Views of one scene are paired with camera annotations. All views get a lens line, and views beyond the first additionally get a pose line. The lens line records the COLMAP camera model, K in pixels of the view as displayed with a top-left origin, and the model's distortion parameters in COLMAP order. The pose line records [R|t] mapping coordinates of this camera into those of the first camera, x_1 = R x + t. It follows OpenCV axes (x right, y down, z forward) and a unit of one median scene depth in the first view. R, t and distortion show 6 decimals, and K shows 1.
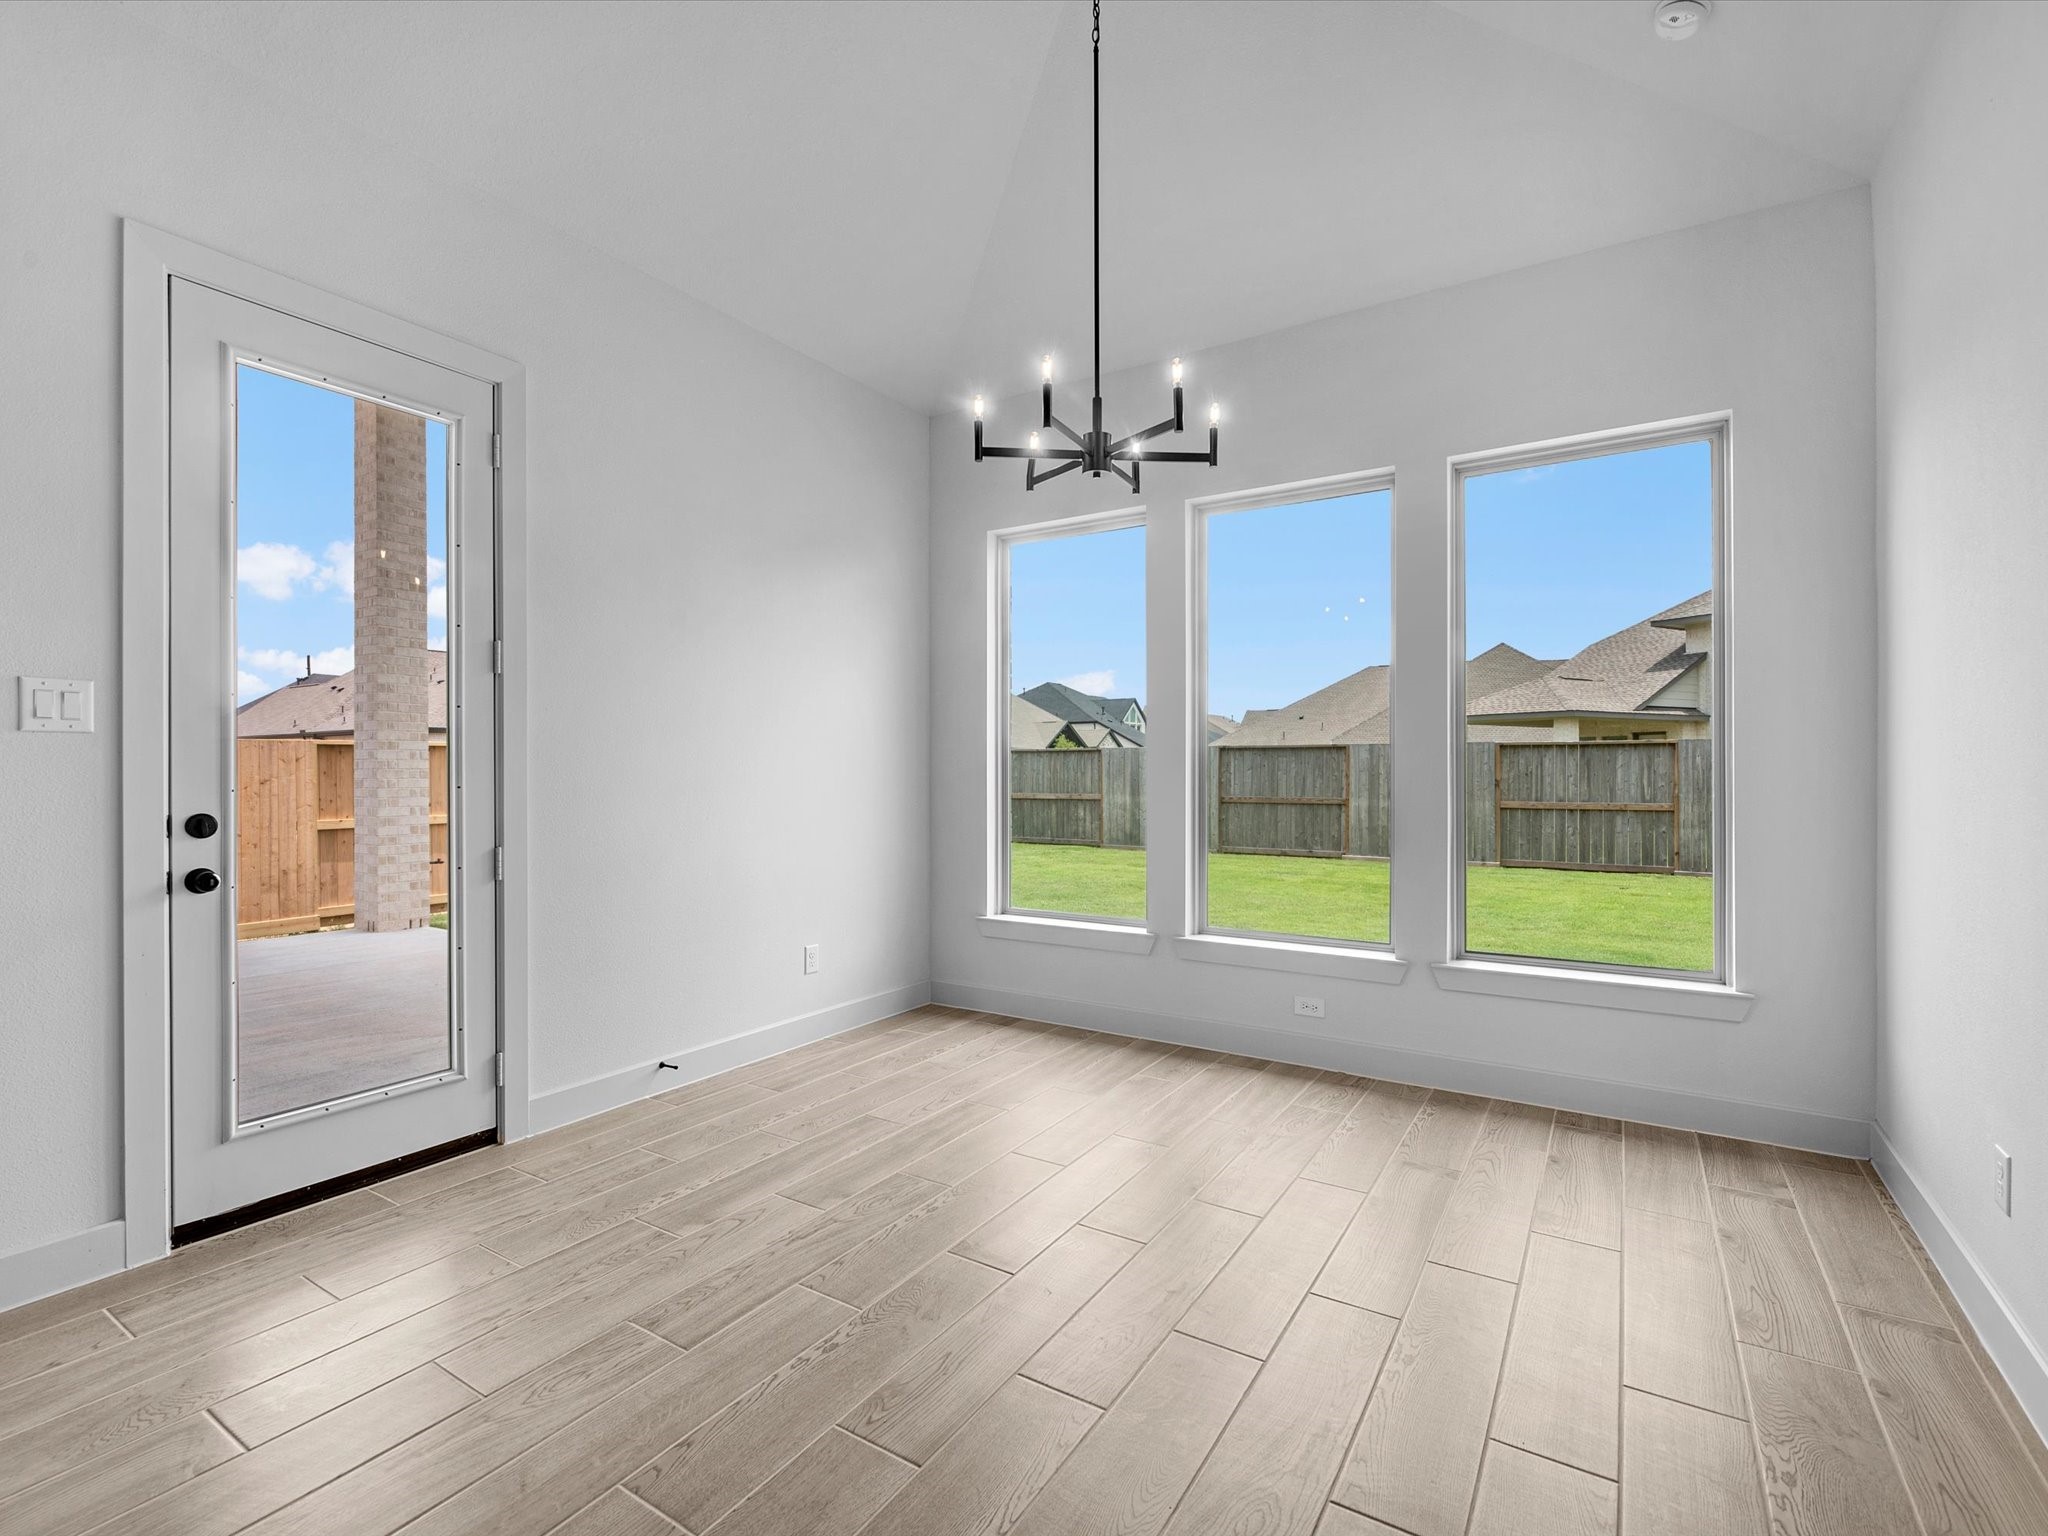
lens RADIAL K [[924.7, 0, 1031.3], [0, 924.7, 766.9], [0, 0, 1]] dist [0.000194, -0.003491]
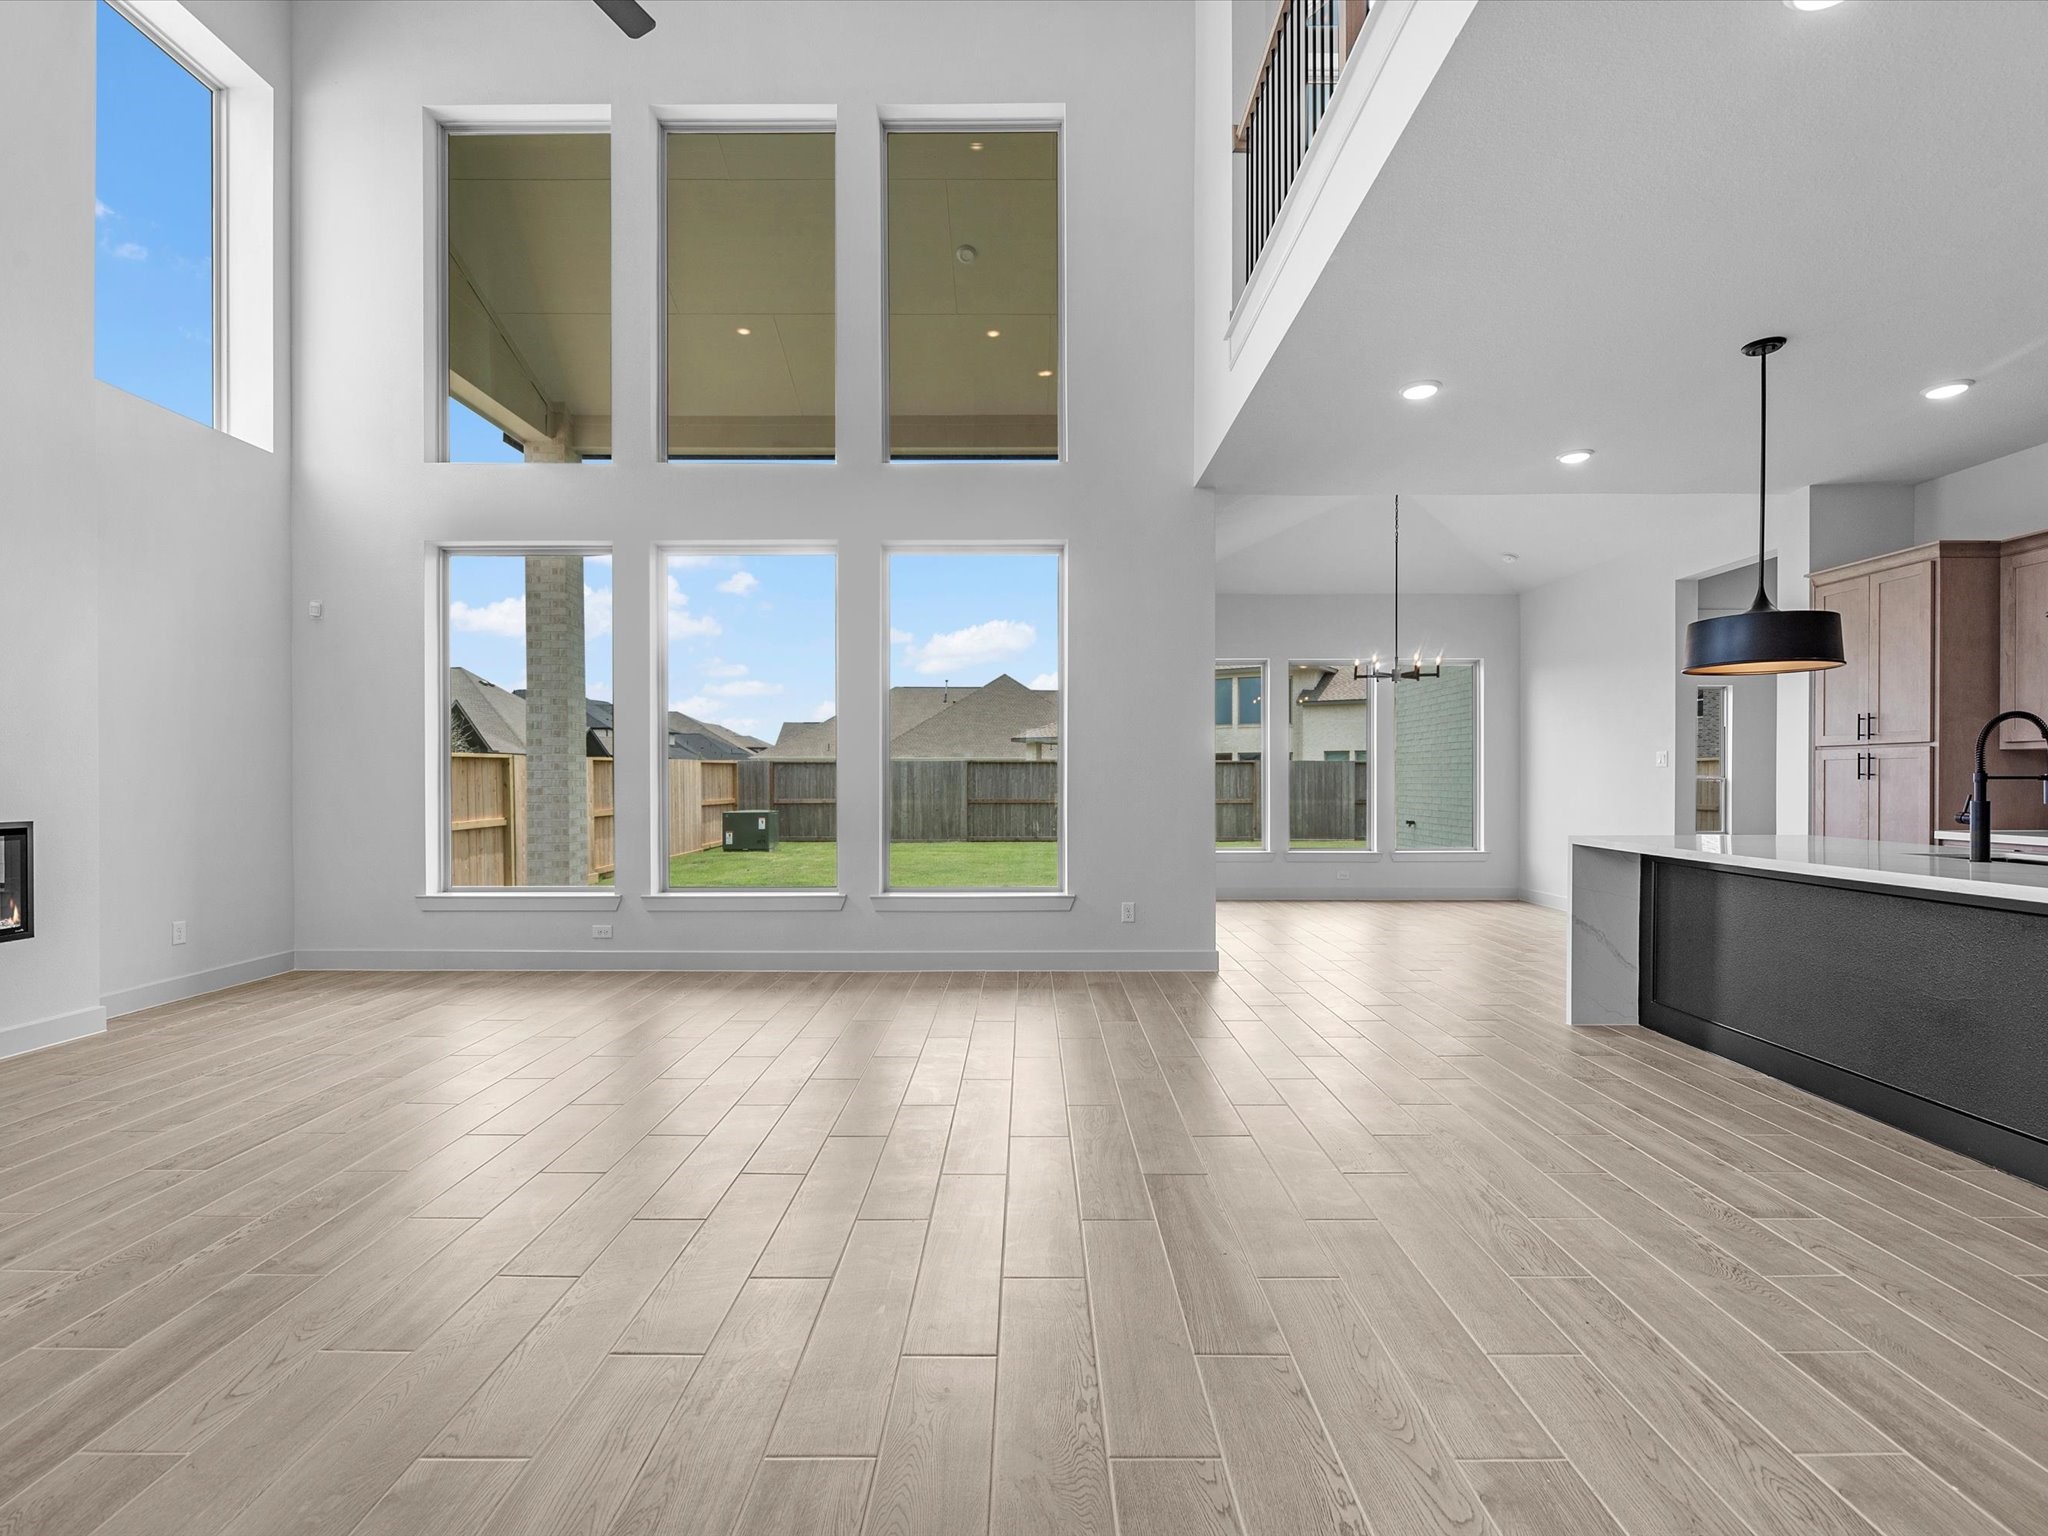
lens RADIAL K [[924.7, 0, 1007.2], [0, 924.7, 783.1], [0, 0, 1]] dist [0.000194, -0.003491]
pose [[0.855140, -0.003586, 0.518385, -0.503502], [-0.000463, 0.999970, 0.007680, -0.000610], [-0.518398, -0.006807, 0.855113, -0.182727]]
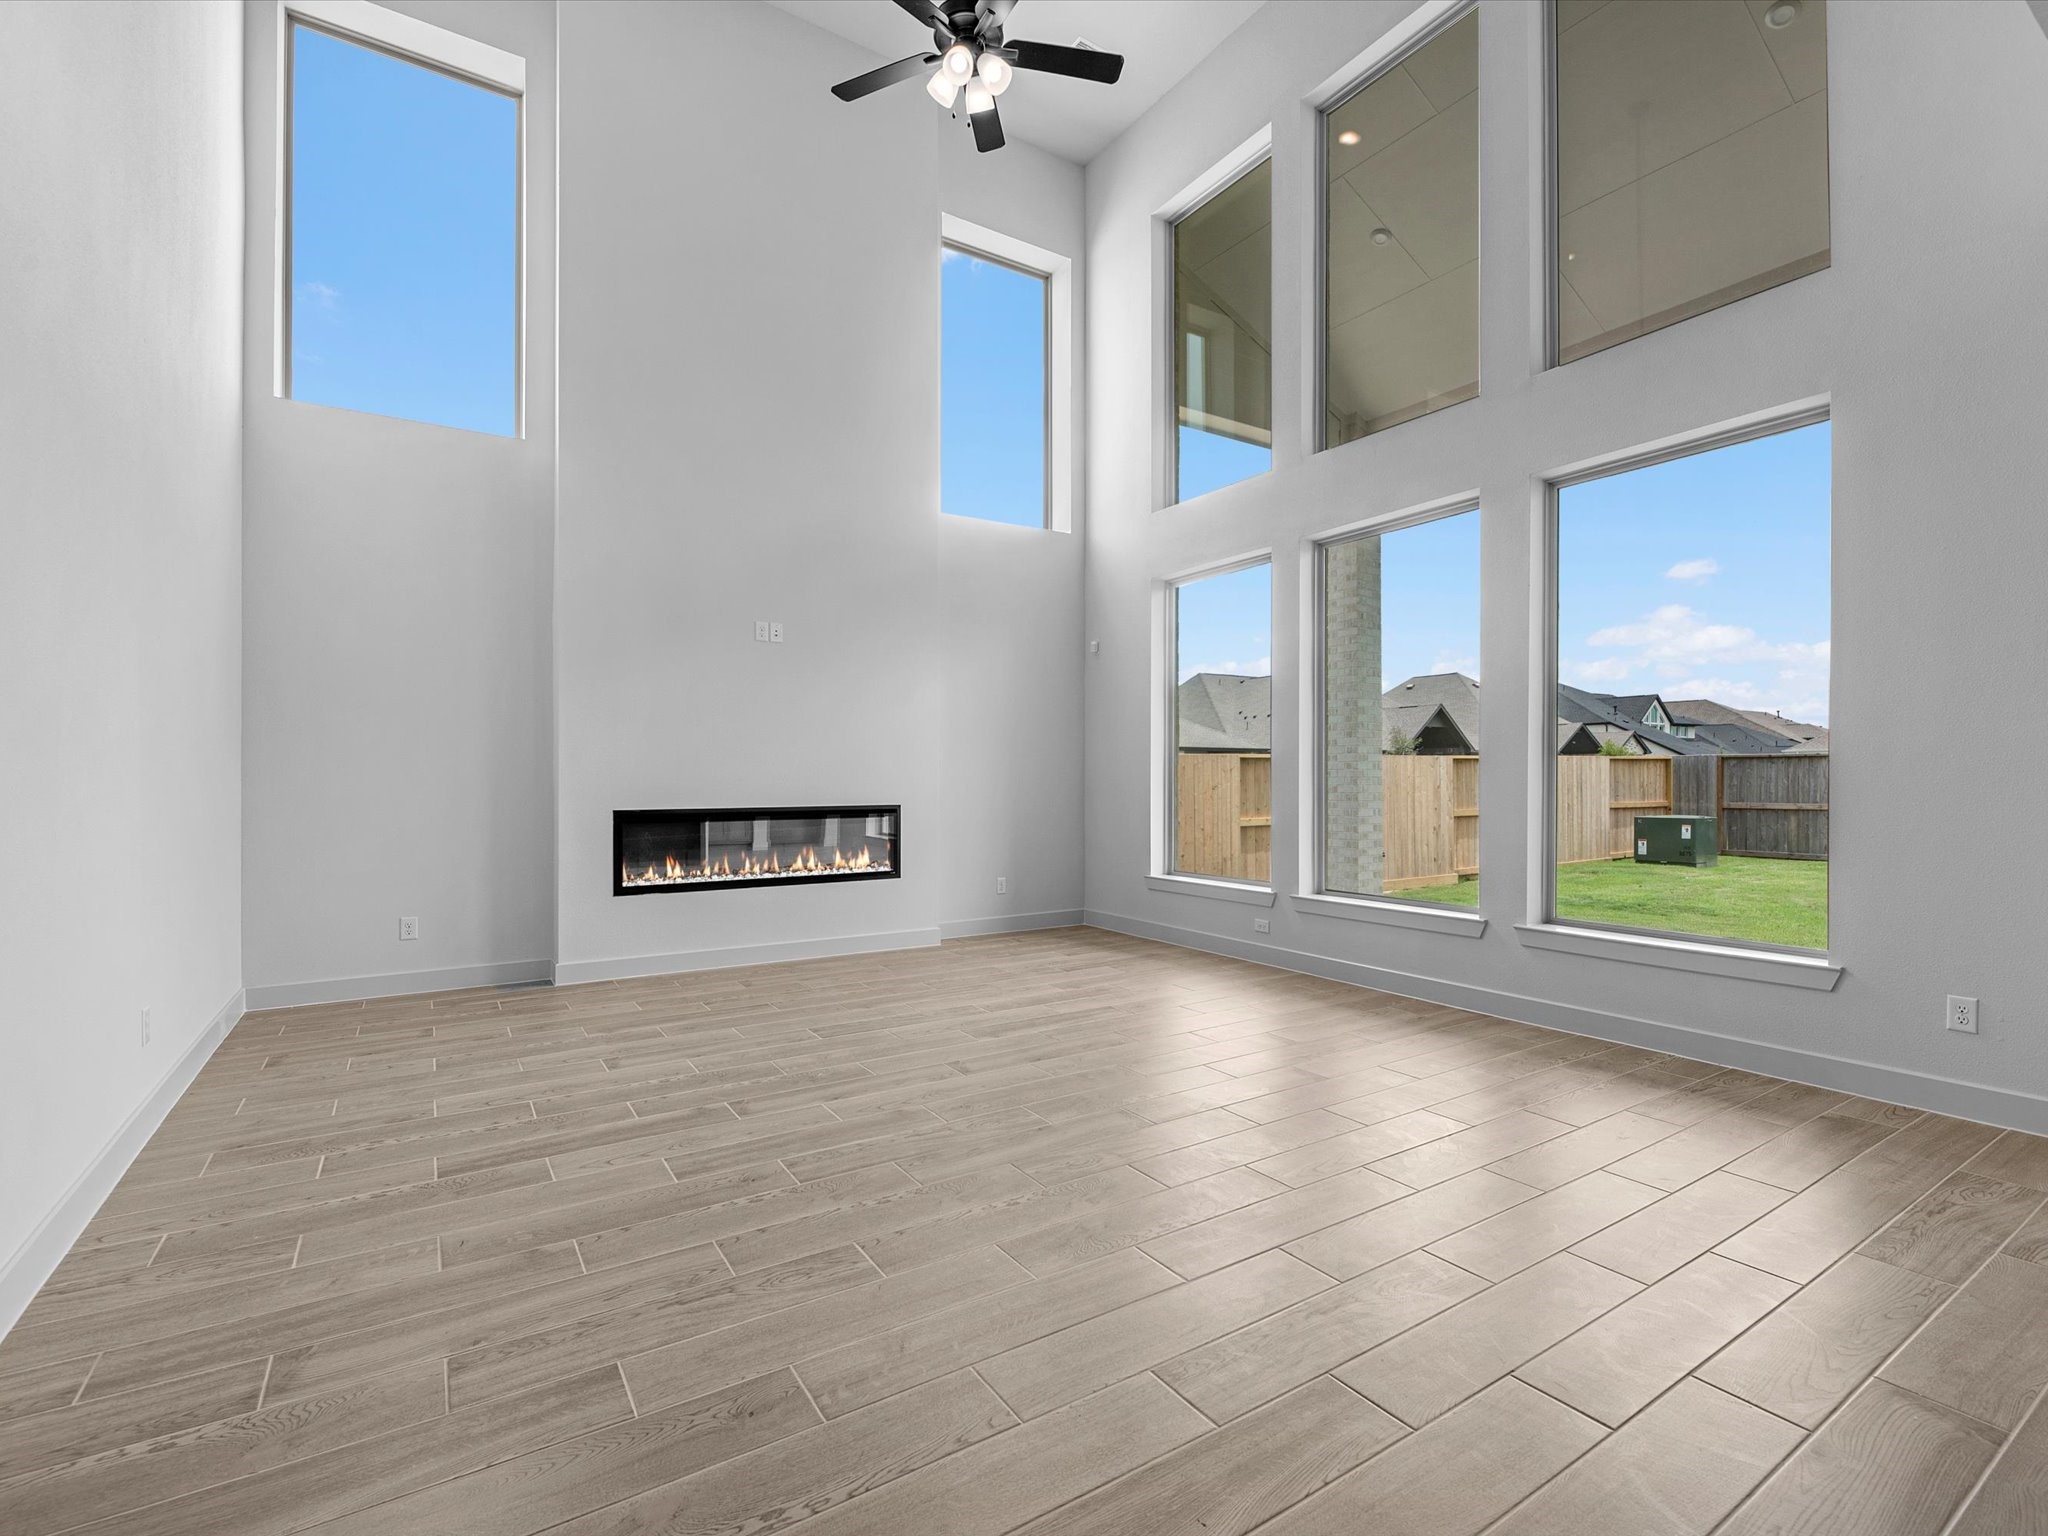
lens RADIAL K [[924.7, 0, 1052.2], [0, 924.7, 779.8], [0, 0, 1]] dist [0.000194, -0.003491]
pose [[0.909837, -0.000579, -0.414966, -0.340595], [0.002799, 0.999985, 0.004742, -0.000841], [0.414957, -0.005476, 0.909825, -0.163531]]
